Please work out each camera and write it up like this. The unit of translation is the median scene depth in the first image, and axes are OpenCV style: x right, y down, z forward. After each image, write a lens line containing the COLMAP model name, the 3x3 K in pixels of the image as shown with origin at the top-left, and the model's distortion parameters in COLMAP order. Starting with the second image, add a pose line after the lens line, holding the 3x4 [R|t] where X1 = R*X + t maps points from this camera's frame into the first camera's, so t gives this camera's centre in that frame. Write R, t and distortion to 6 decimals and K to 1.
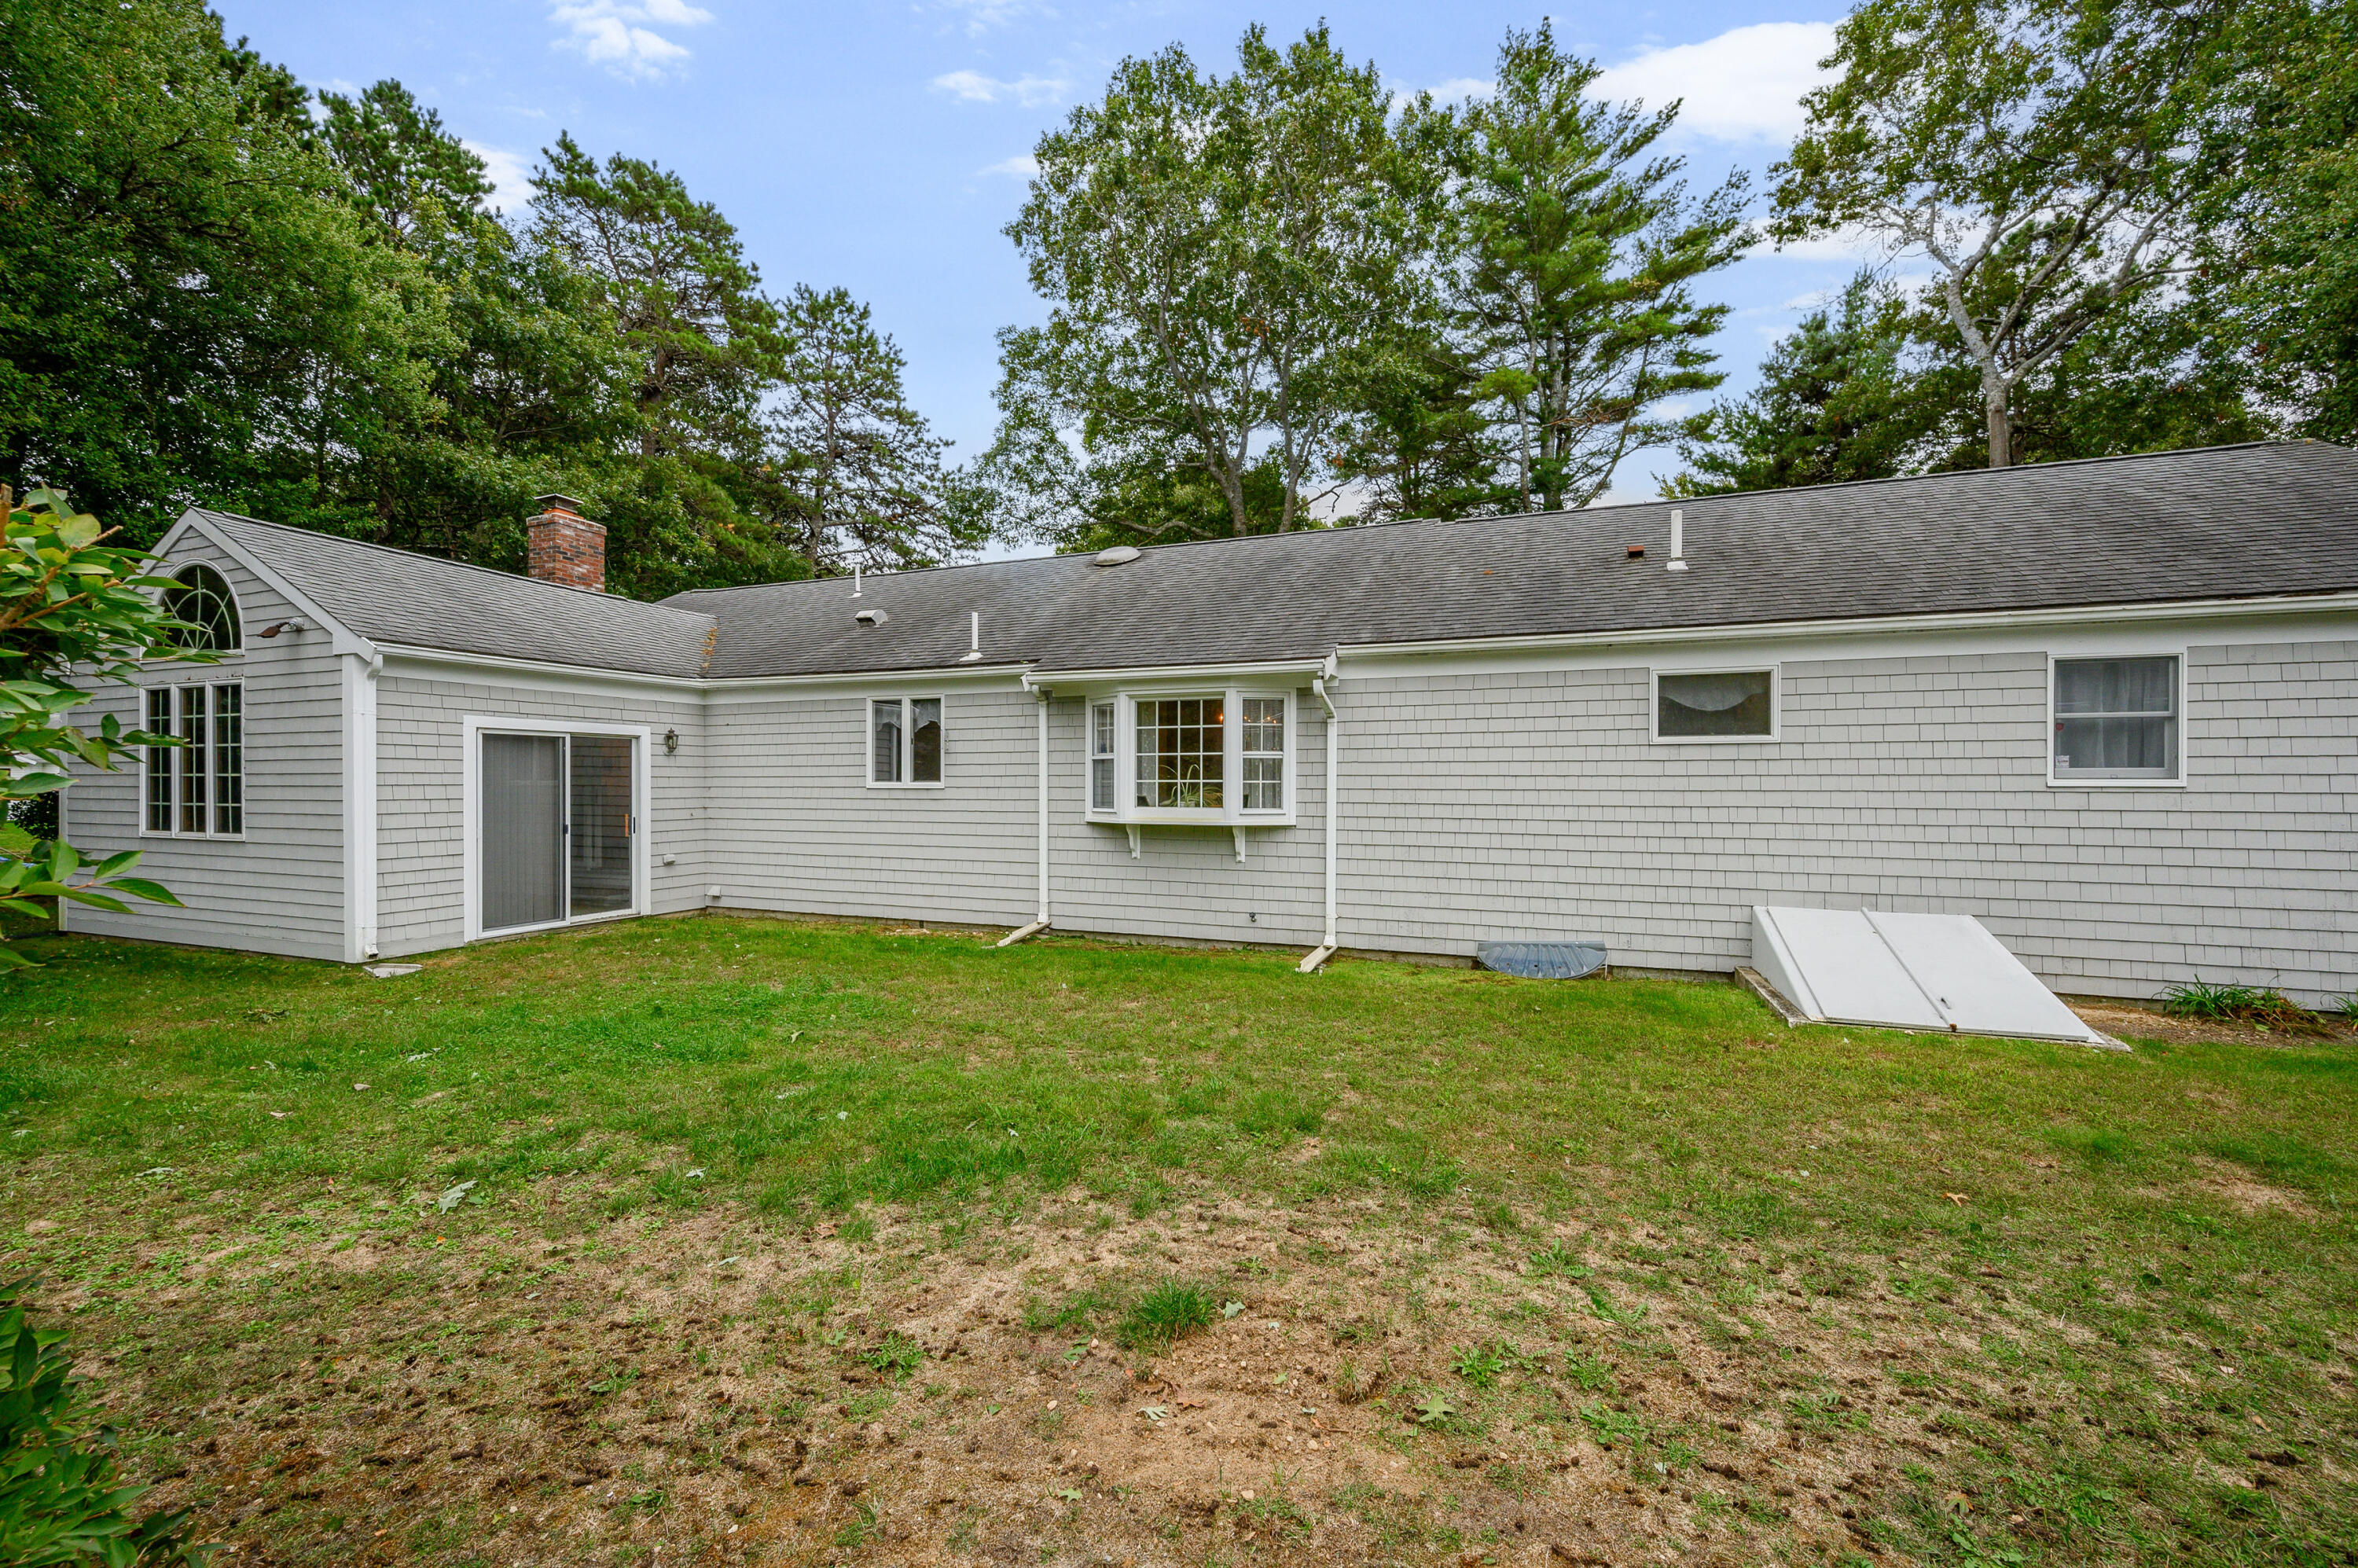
lens RADIAL K [[965.8, 0, 1179.0], [0, 965.8, 784.0], [0, 0, 1]] dist [0.000357, 0.000015]
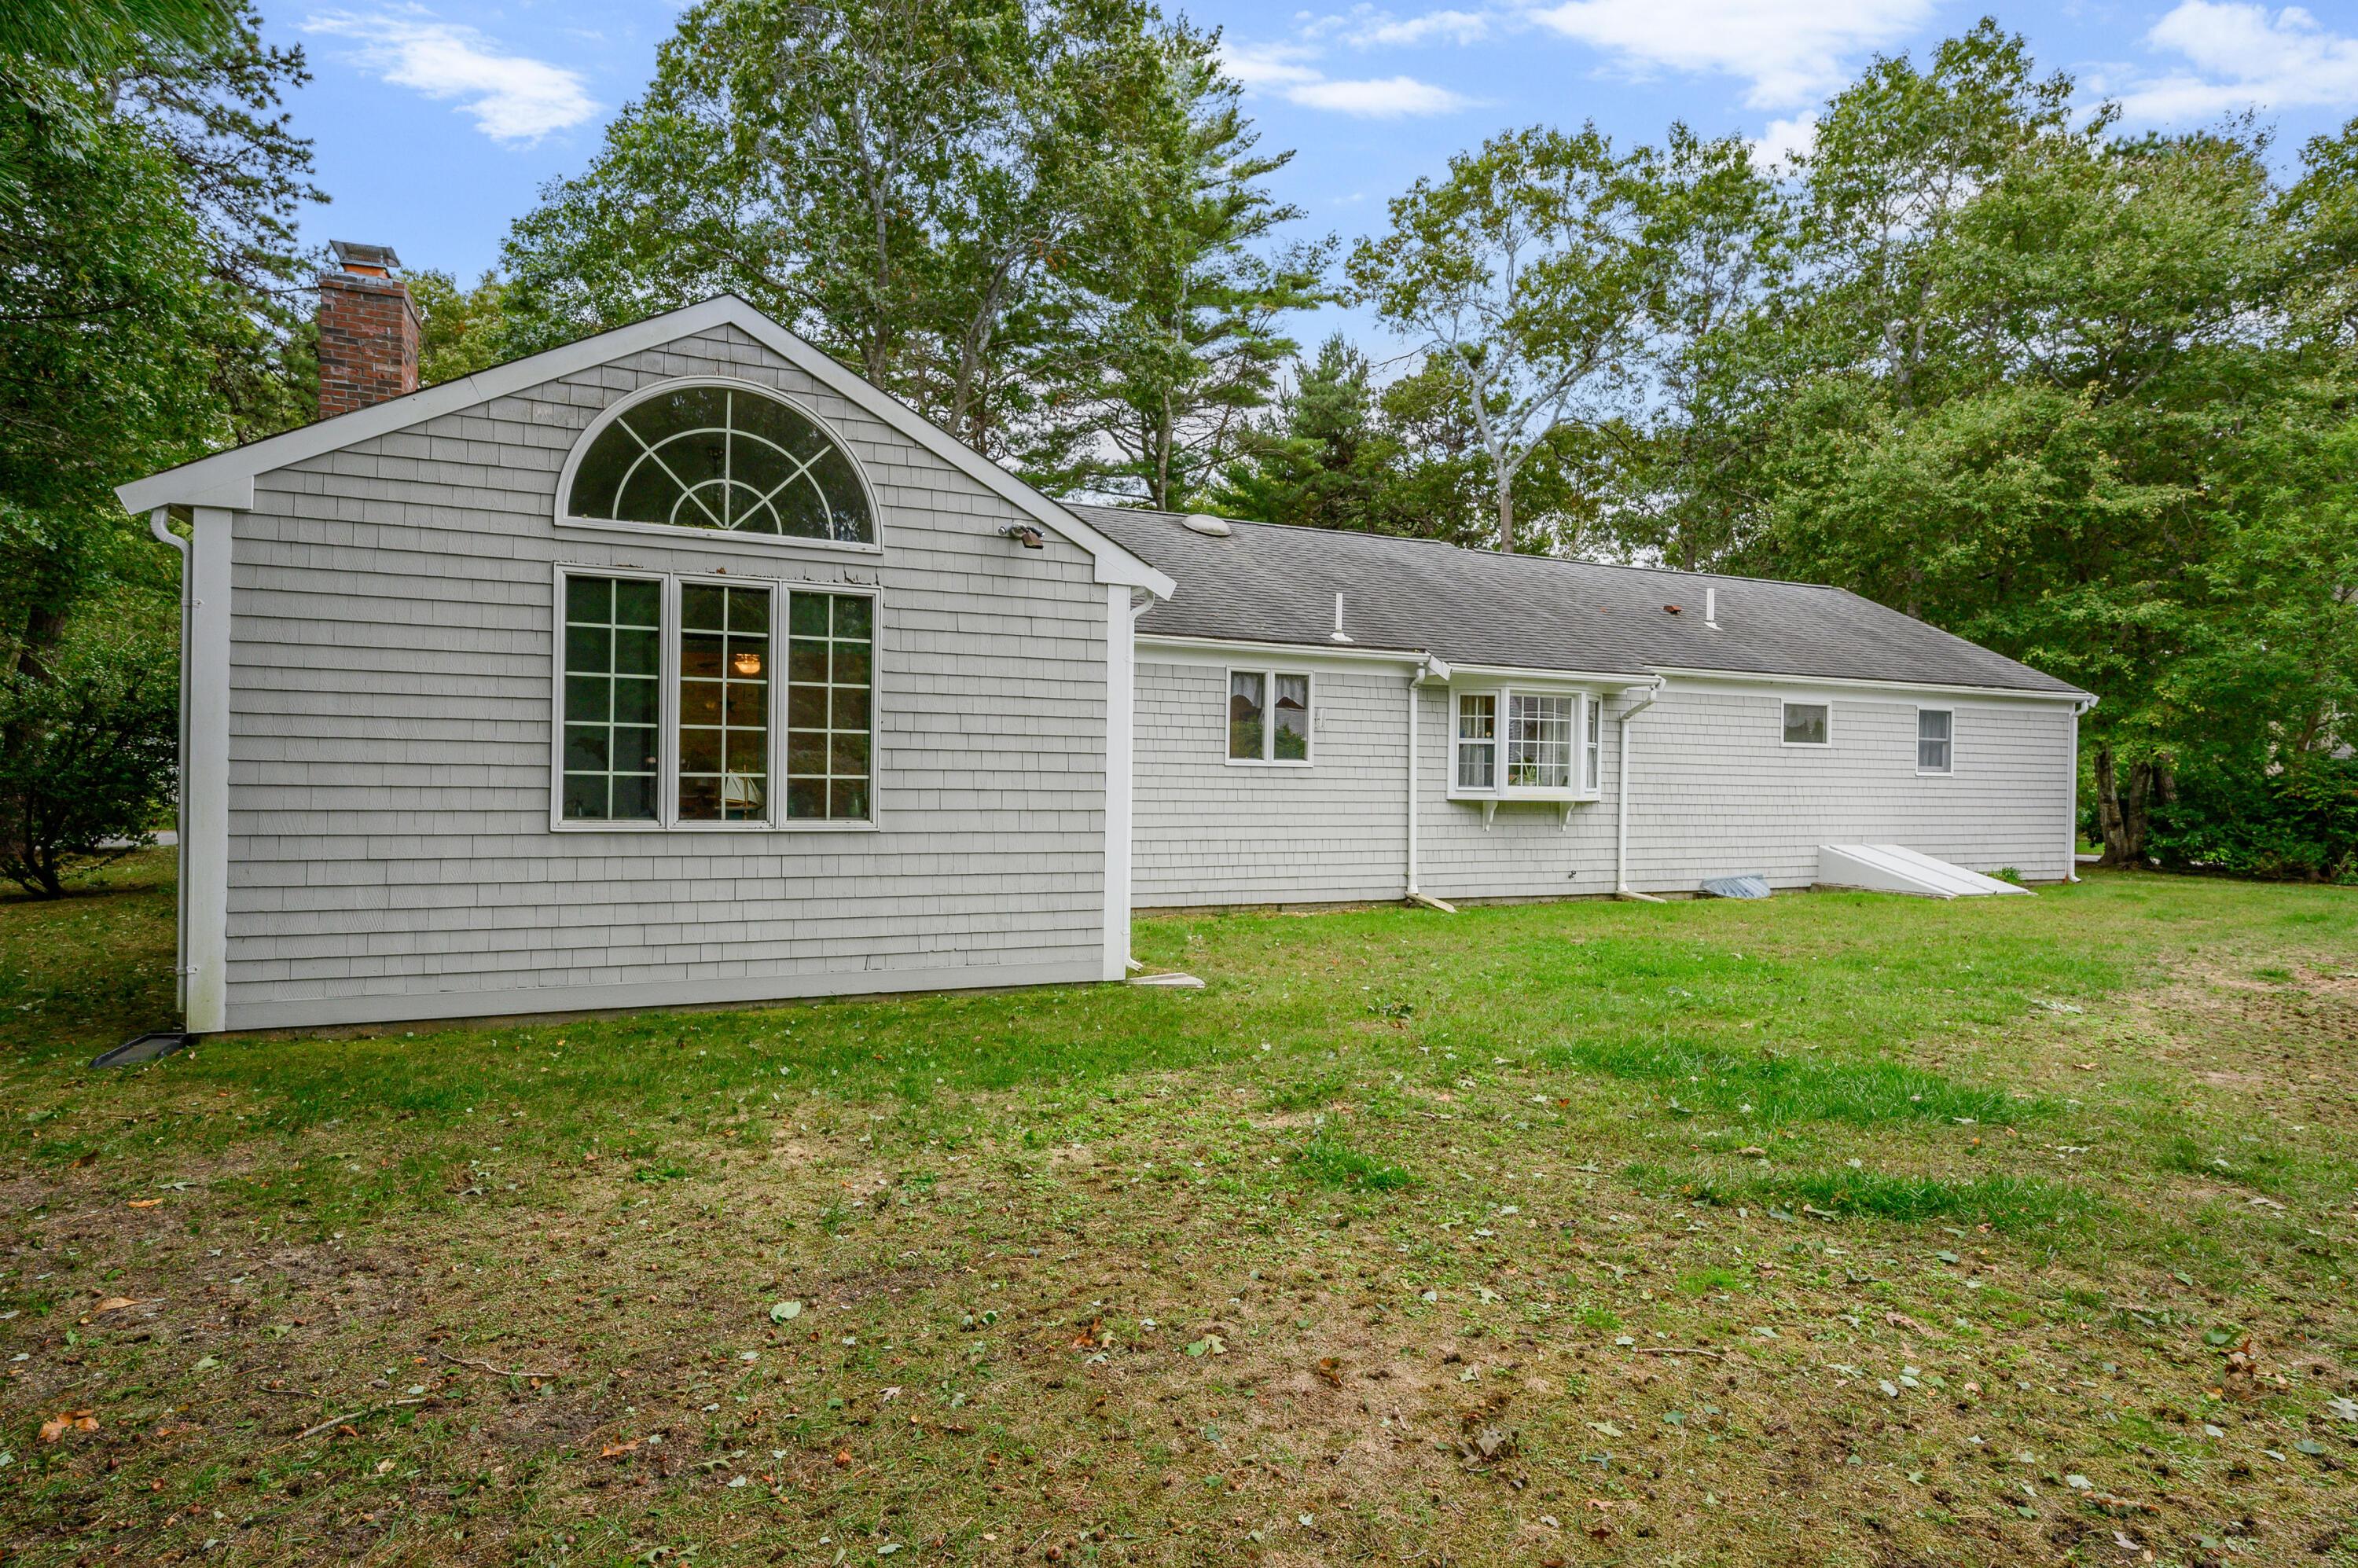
lens RADIAL K [[1214.2, 0, 1179.0], [0, 1214.2, 784.0], [0, 0, 1]] dist [0.001917, 0.000299]
pose [[0.708511, 0.005168, 0.705680, -1.362136], [-0.014448, 0.999870, 0.007183, 0.016851], [-0.705551, -0.015284, 0.708494, 0.242186]]
